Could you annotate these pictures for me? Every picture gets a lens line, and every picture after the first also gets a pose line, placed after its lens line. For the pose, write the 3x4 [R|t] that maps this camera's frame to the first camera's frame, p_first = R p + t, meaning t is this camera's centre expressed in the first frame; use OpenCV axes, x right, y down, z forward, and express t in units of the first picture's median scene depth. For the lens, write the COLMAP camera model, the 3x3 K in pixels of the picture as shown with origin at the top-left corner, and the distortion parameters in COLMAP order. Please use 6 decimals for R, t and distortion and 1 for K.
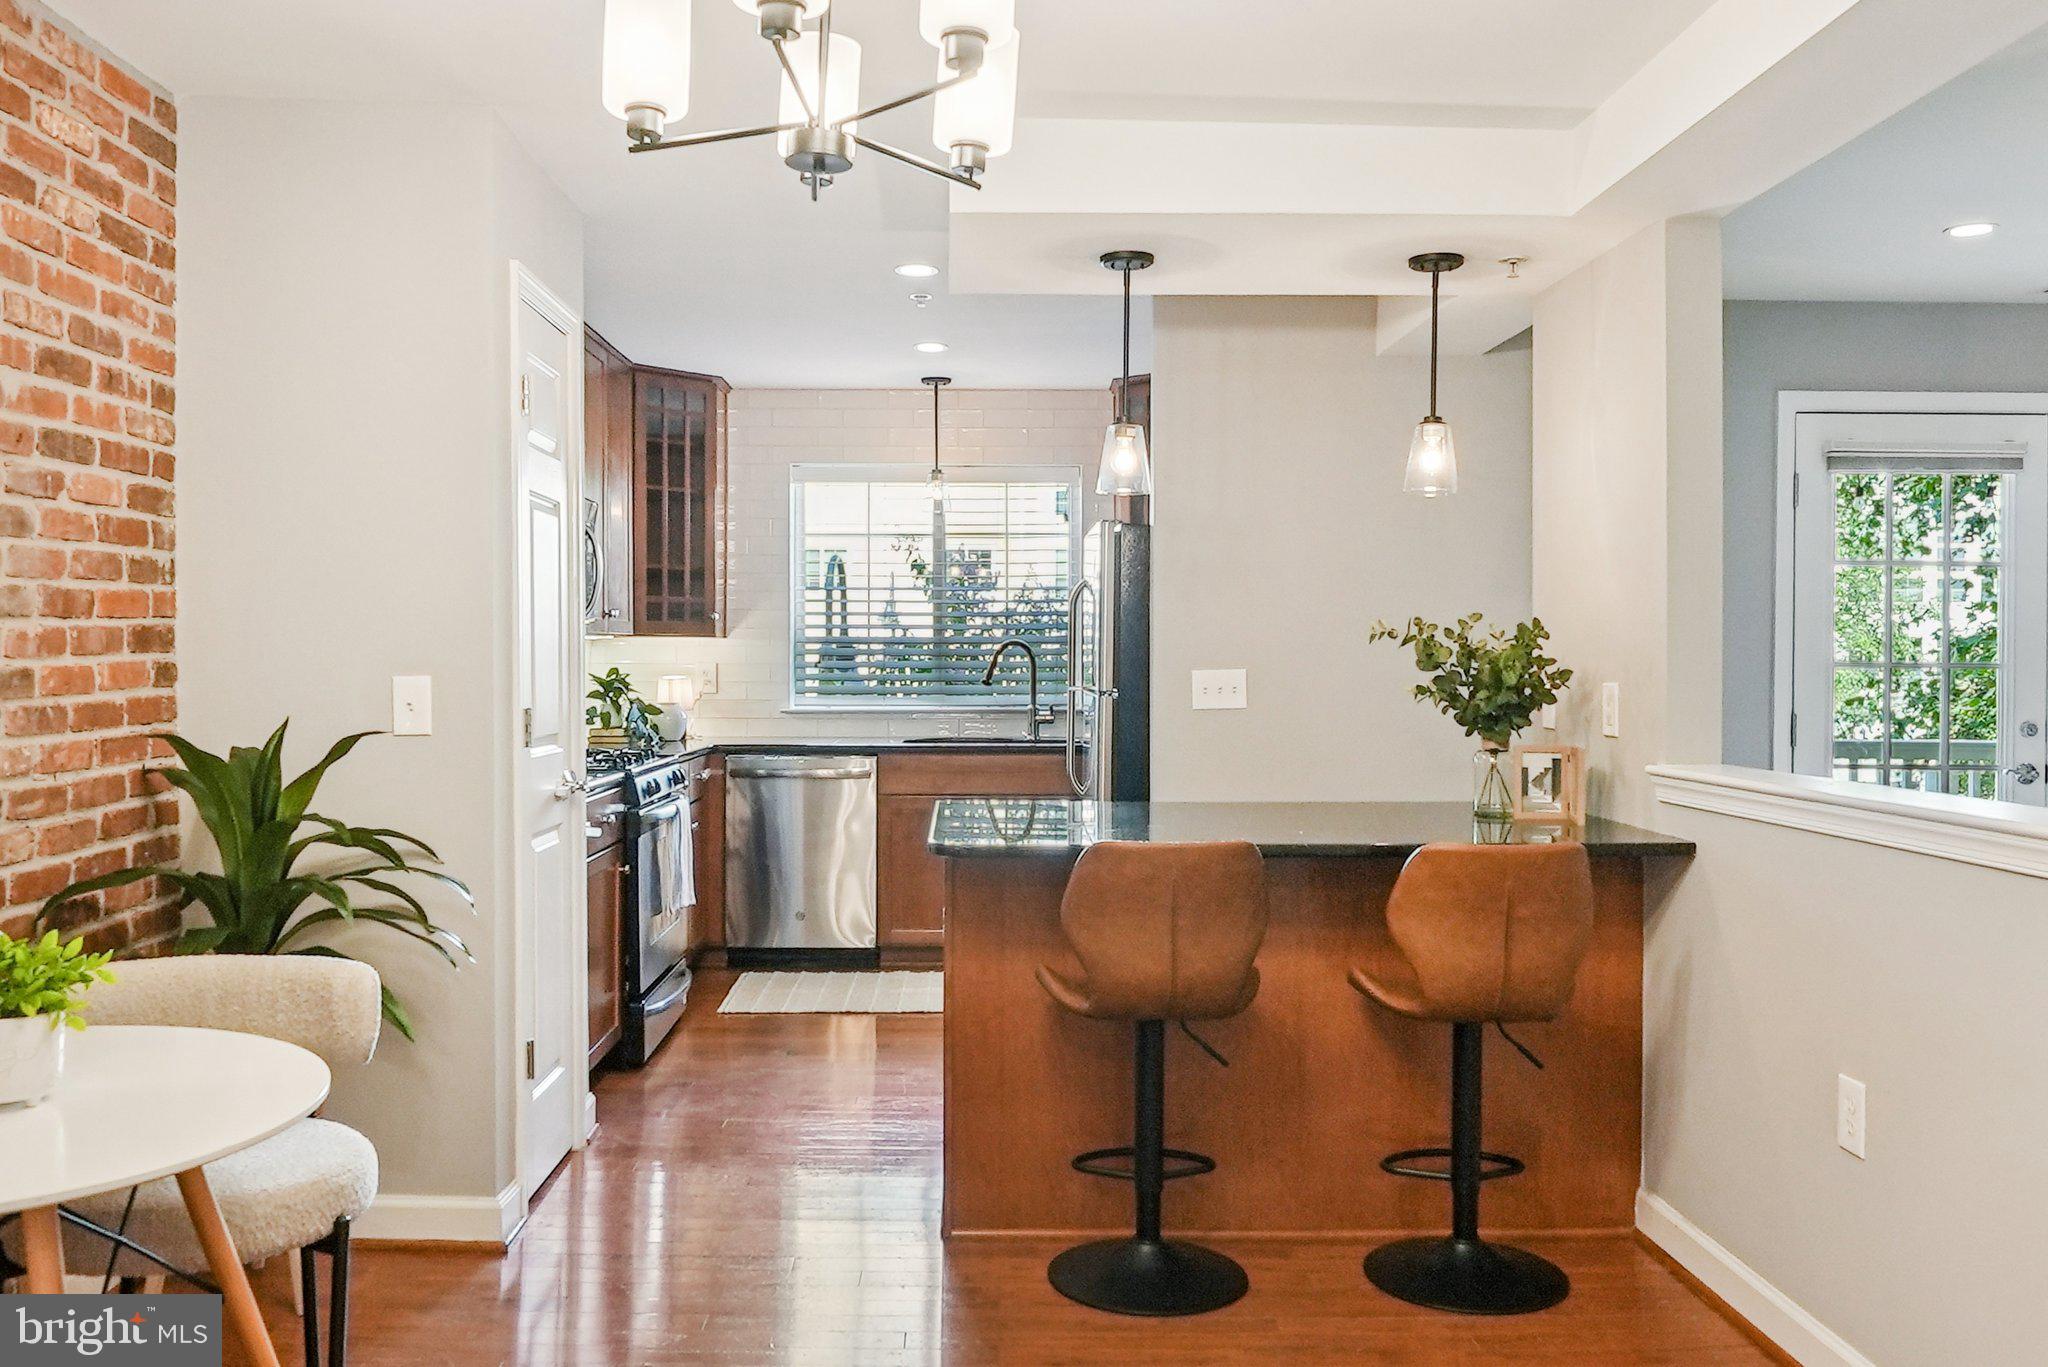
lens RADIAL K [[1649.1, 0, 1009.7], [0, 1649.1, 670.1], [0, 0, 1]] dist [-0.012369, 0.000831]
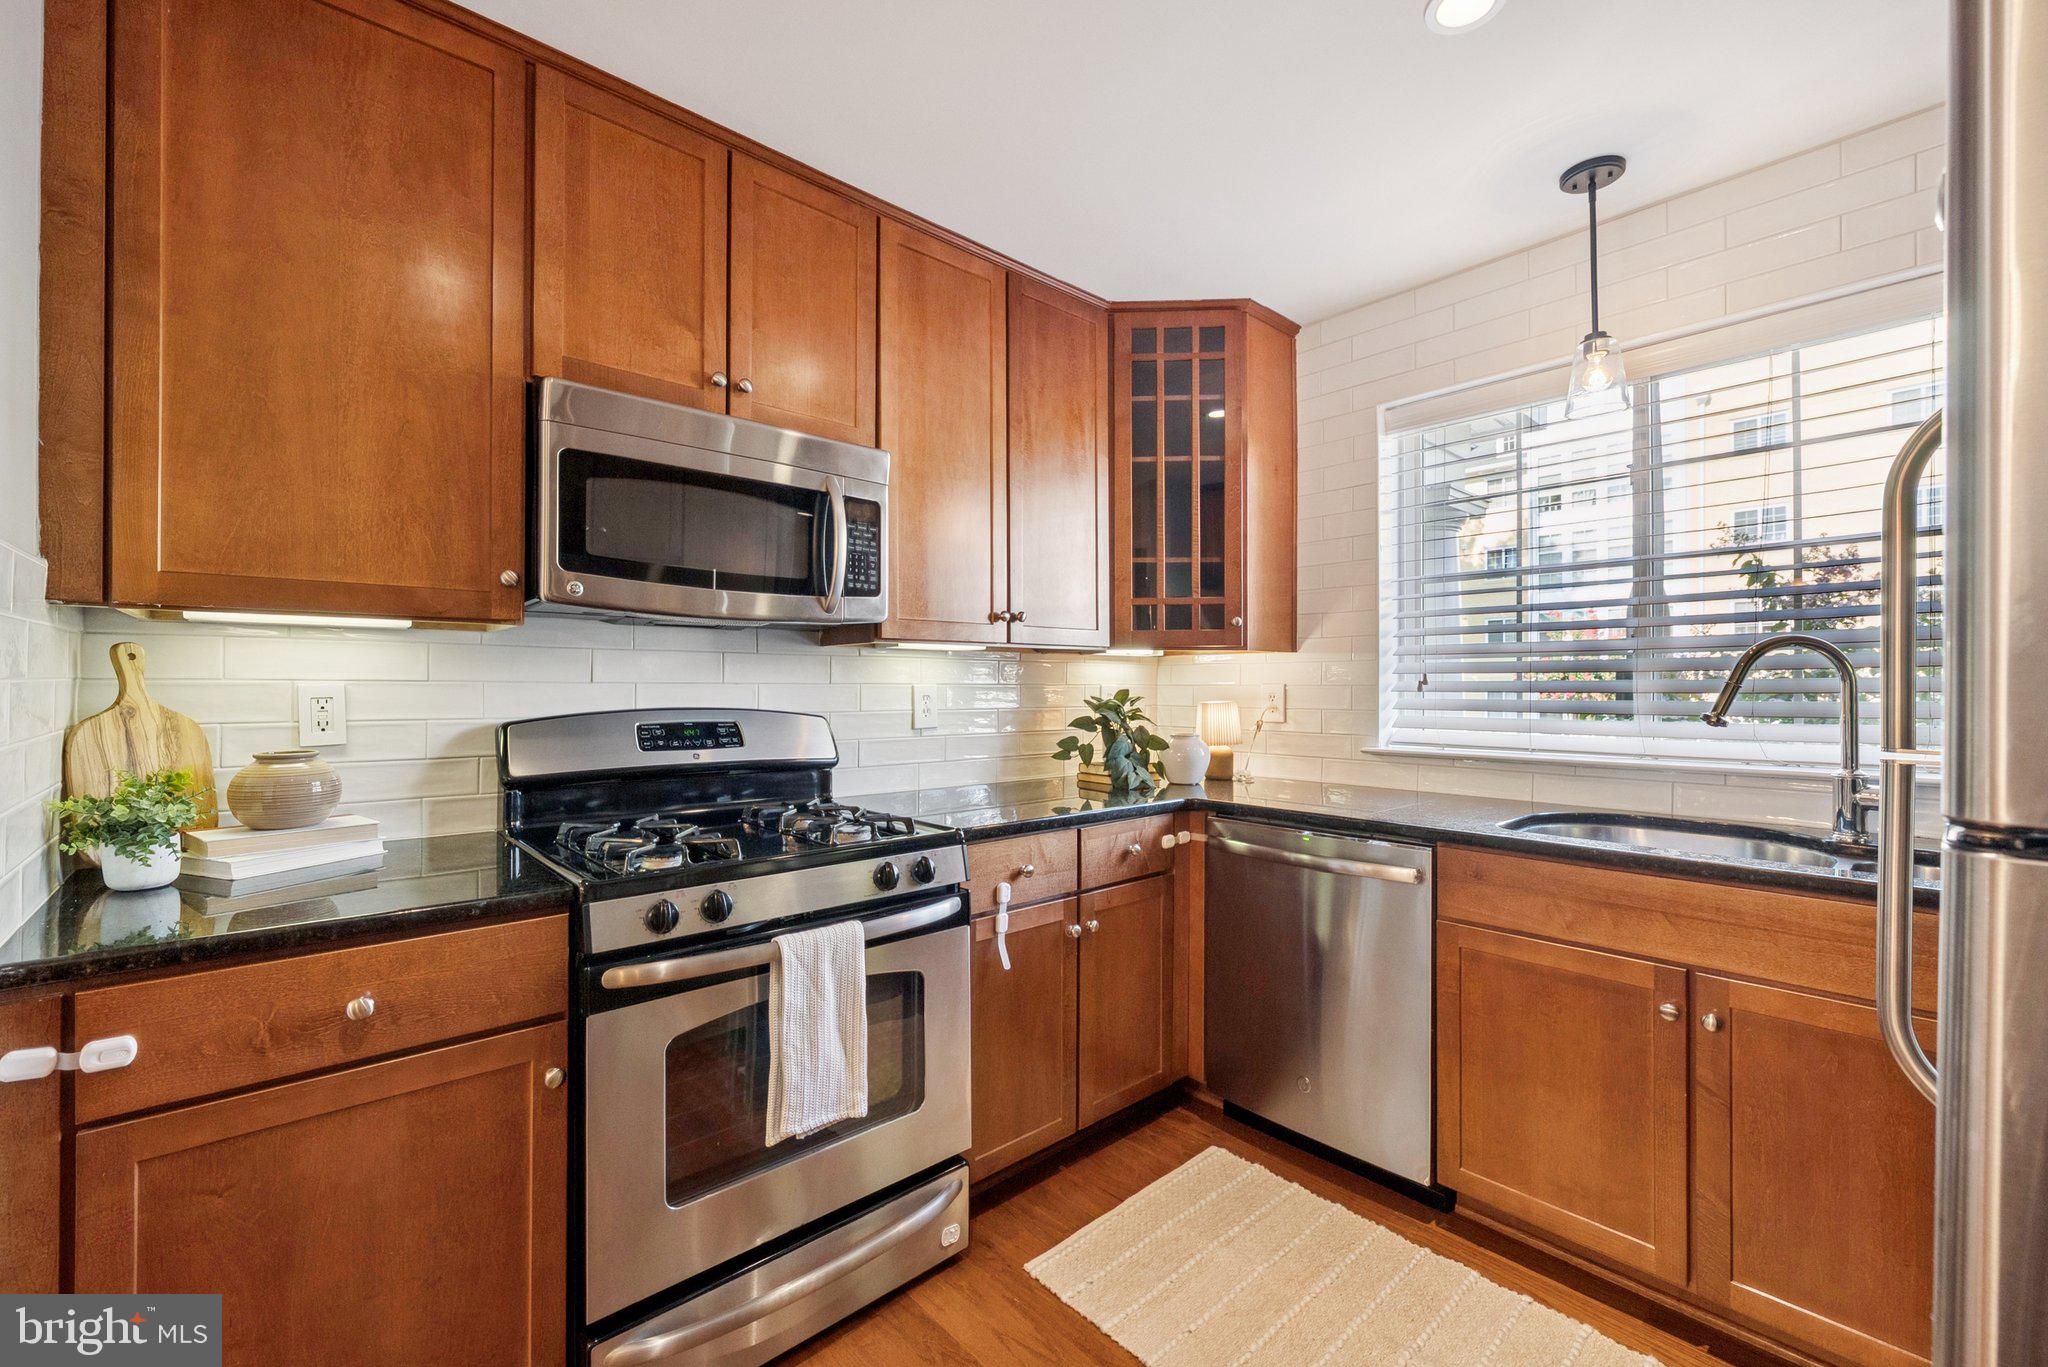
lens RADIAL K [[841.6, 0, 1015.0], [0, 841.6, 680.0], [0, 0, 1]] dist [-0.000751, -0.000188]
pose [[0.648112, -0.008027, -0.761503, 0.076082], [-0.004265, 0.999891, -0.014170, -0.000520], [0.761533, 0.012432, 0.648006, 1.148053]]
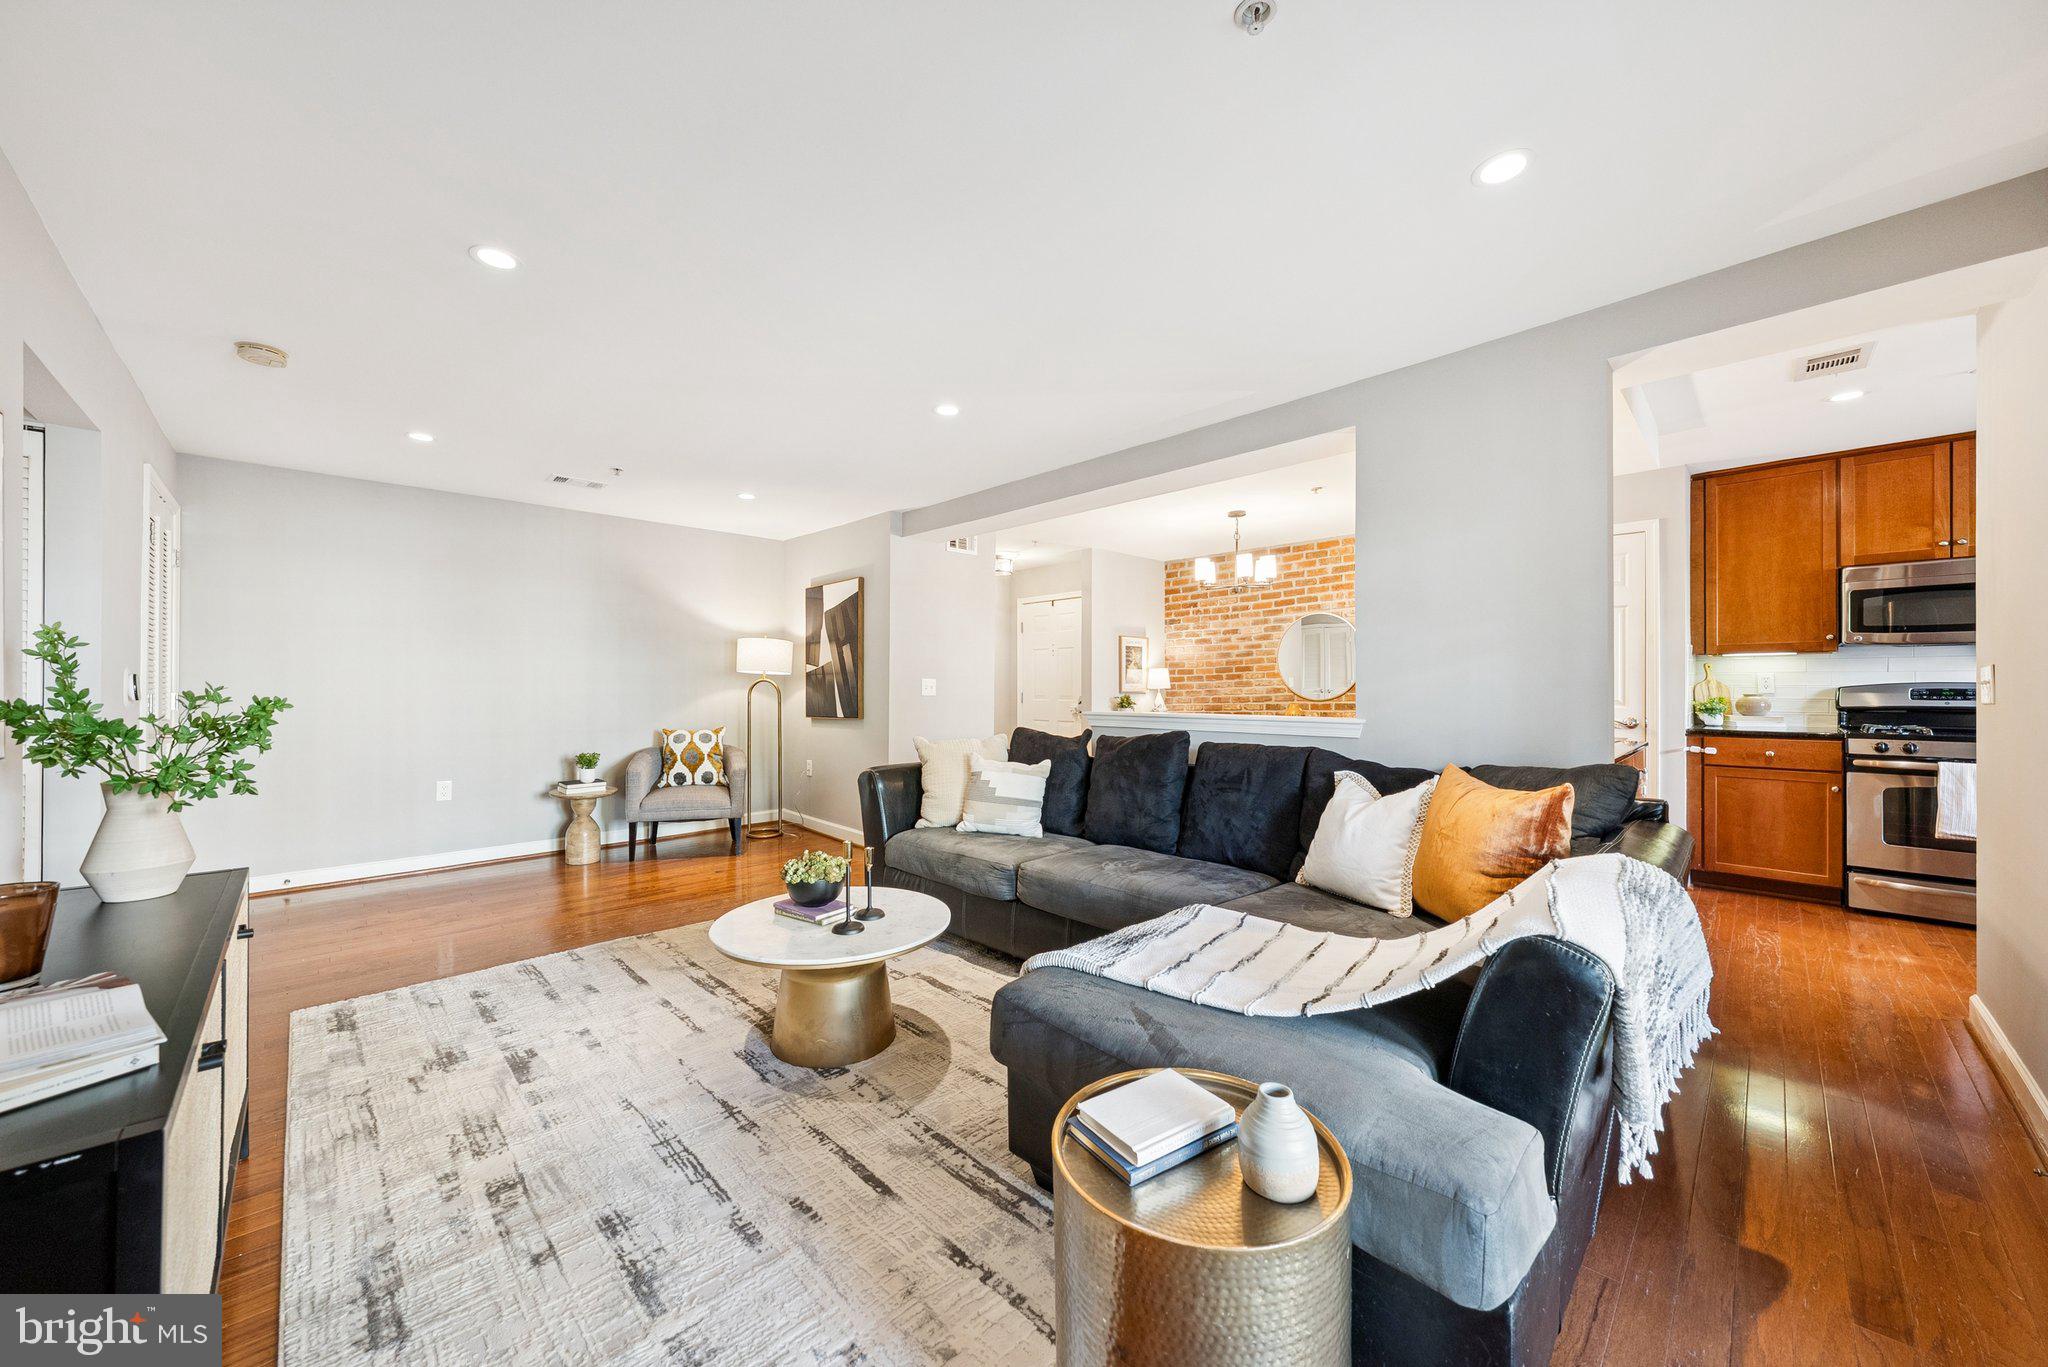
lens RADIAL K [[733.8, 0, 1030.4], [0, 733.8, 687.5], [0, 0, 1]] dist [-0.001119, 0.001609]
pose [[-0.727077, -0.000717, -0.686556, 1.116005], [-0.004171, 0.999986, 0.003373, 0.018806], [0.686543, 0.005316, -0.727069, 1.199844]]
